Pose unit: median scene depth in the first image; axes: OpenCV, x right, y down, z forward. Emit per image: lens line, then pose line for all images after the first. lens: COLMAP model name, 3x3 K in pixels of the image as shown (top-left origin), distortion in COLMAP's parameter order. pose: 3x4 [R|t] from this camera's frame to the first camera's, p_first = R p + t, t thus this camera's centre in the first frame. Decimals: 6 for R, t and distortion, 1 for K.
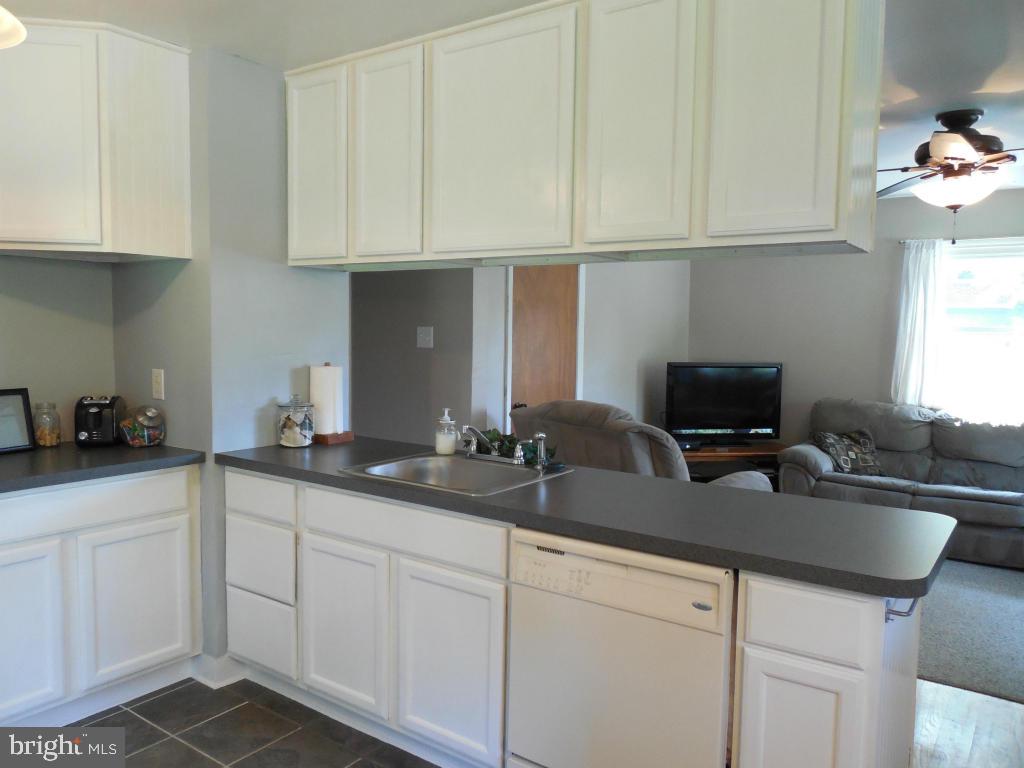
lens RADIAL K [[757.9, 0, 508.0], [0, 757.9, 384.2], [0, 0, 1]] dist [0.001162, -0.015524]
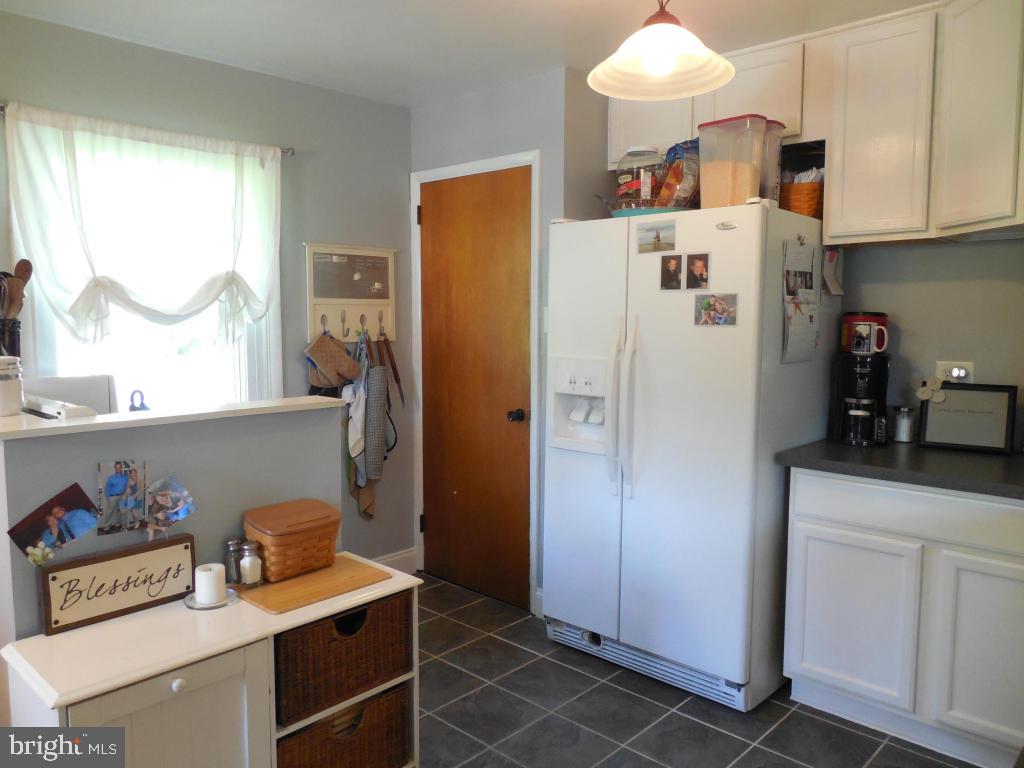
lens RADIAL K [[757.9, 0, 509.7], [0, 757.9, 385.1], [0, 0, 1]] dist [0.001162, -0.015524]
pose [[-0.125290, 0.081724, -0.988749, 0.308741], [-0.080150, 0.992510, 0.092191, -0.028697], [0.988877, 0.090799, -0.117801, 0.490714]]
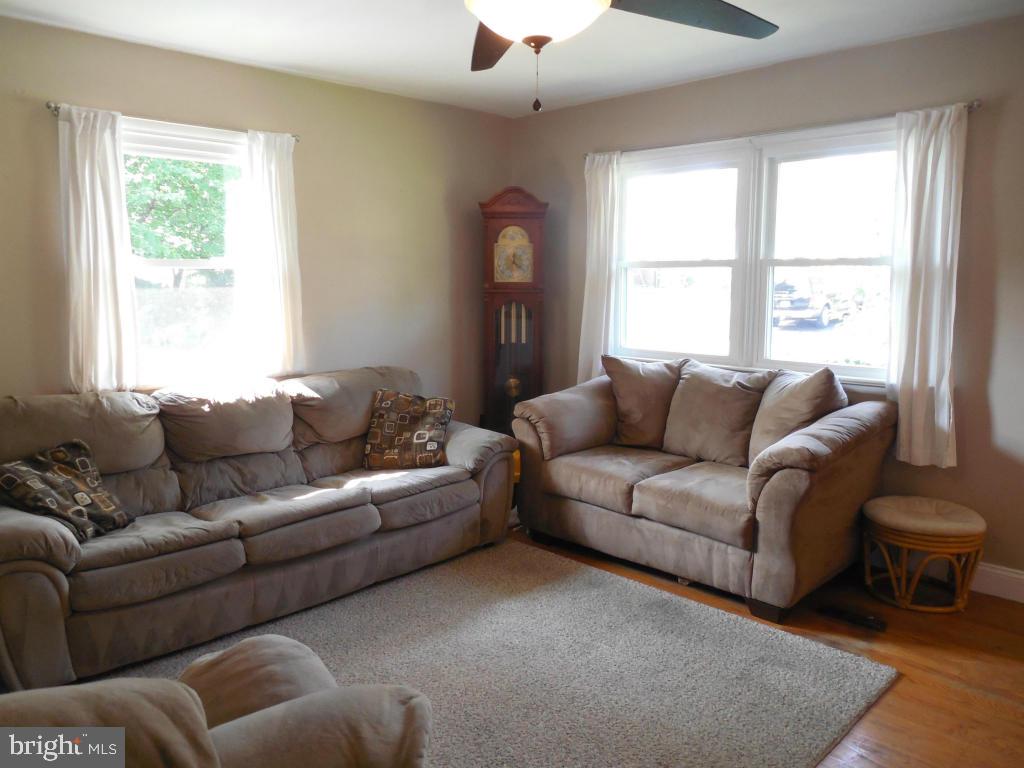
lens RADIAL K [[757.9, 0, 517.8], [0, 757.9, 383.8], [0, 0, 1]] dist [0.001162, -0.015524]
pose [[0.151412, -0.152966, 0.976563, -0.007263], [0.075138, 0.986876, 0.142931, -0.071916], [-0.985611, 0.051736, 0.160919, 1.075650]]
